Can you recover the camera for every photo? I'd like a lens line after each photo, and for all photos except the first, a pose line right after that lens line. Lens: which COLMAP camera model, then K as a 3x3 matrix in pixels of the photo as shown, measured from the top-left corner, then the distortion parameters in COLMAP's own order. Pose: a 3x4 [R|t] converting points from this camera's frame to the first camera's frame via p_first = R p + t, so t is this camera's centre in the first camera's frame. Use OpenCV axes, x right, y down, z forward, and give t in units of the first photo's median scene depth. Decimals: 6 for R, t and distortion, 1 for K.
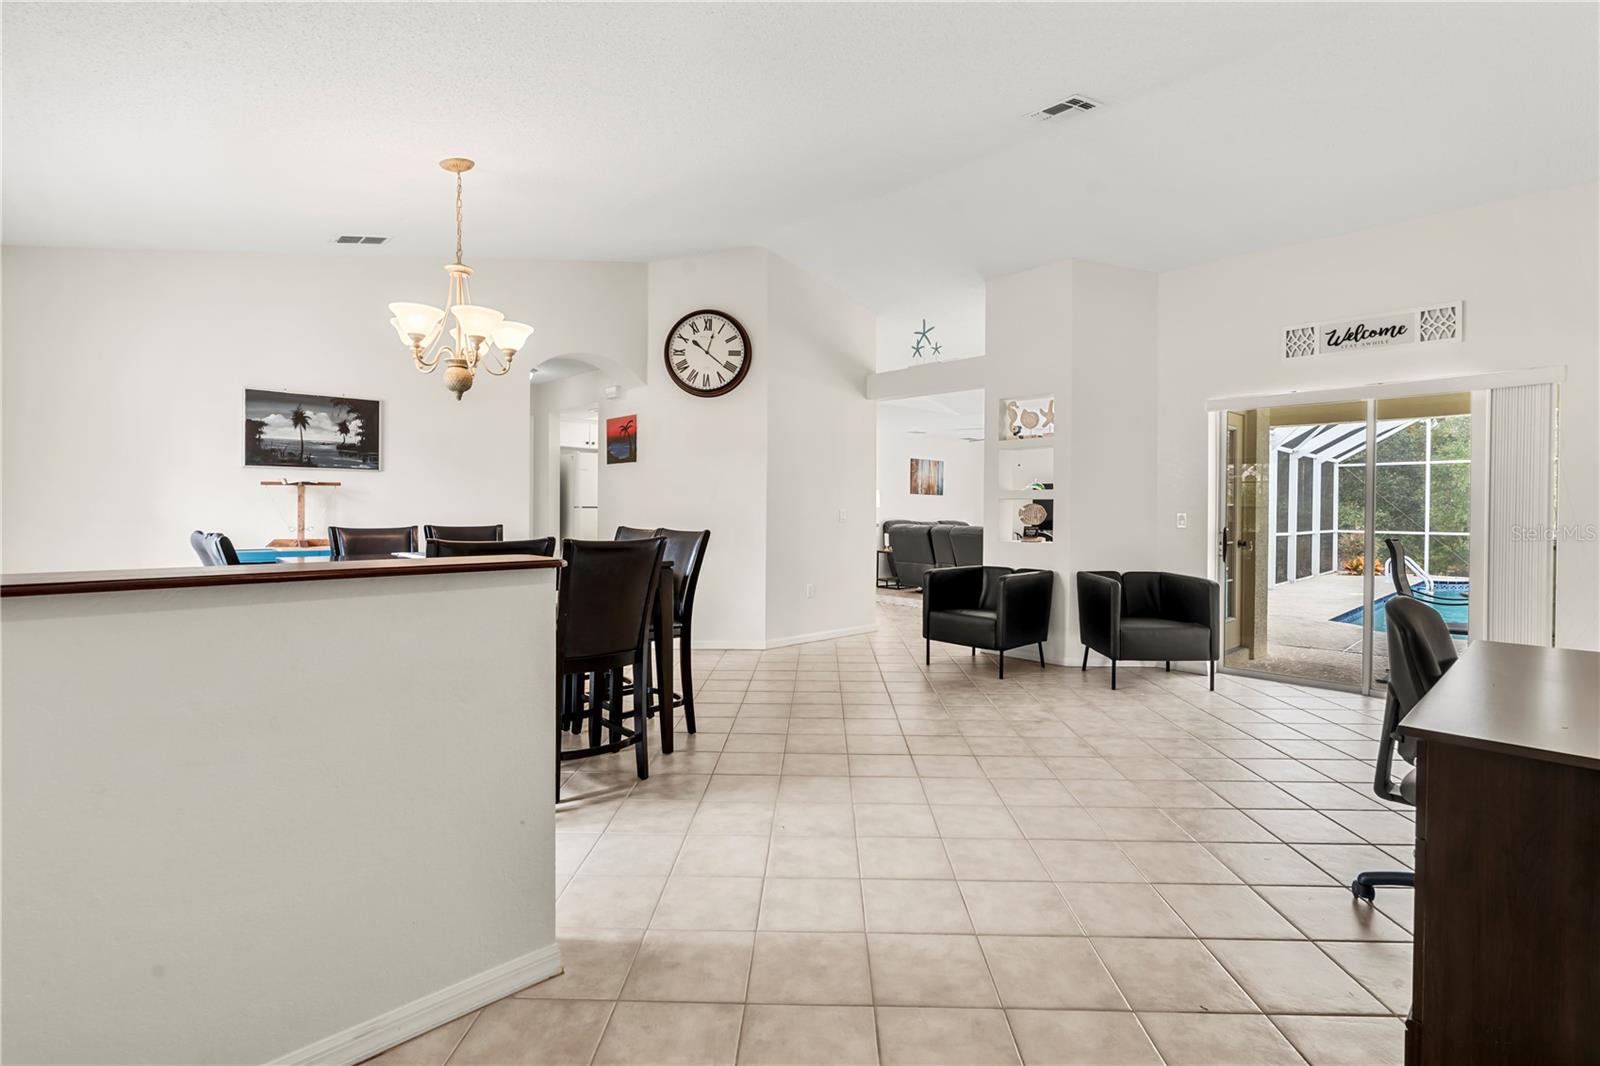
lens RADIAL K [[741.8, 0, 799.7], [0, 741.8, 509.2], [0, 0, 1]] dist [-0.002256, 0.000519]
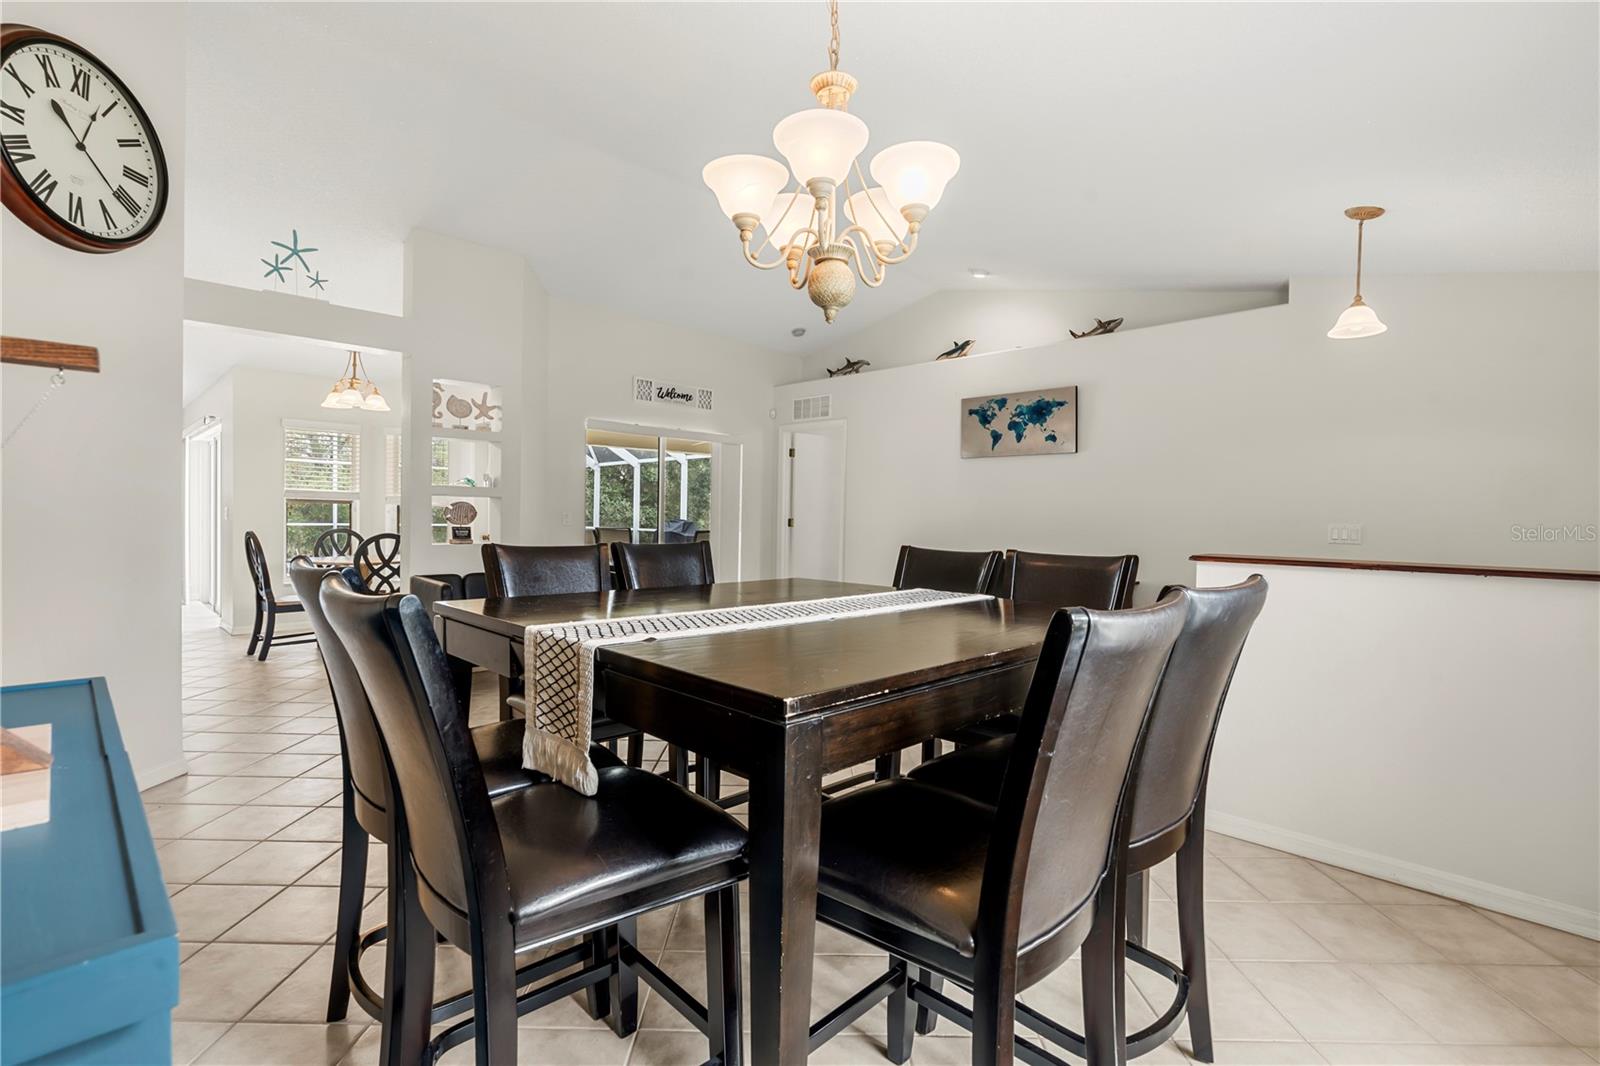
lens RADIAL K [[741.8, 0, 799.7], [0, 741.8, 509.2], [0, 0, 1]] dist [-0.002256, 0.000519]
pose [[-0.032564, -0.000872, 0.999469, -0.573786], [-0.015299, 0.999883, 0.000374, -0.004625], [-0.999353, -0.015279, -0.032573, 0.588811]]
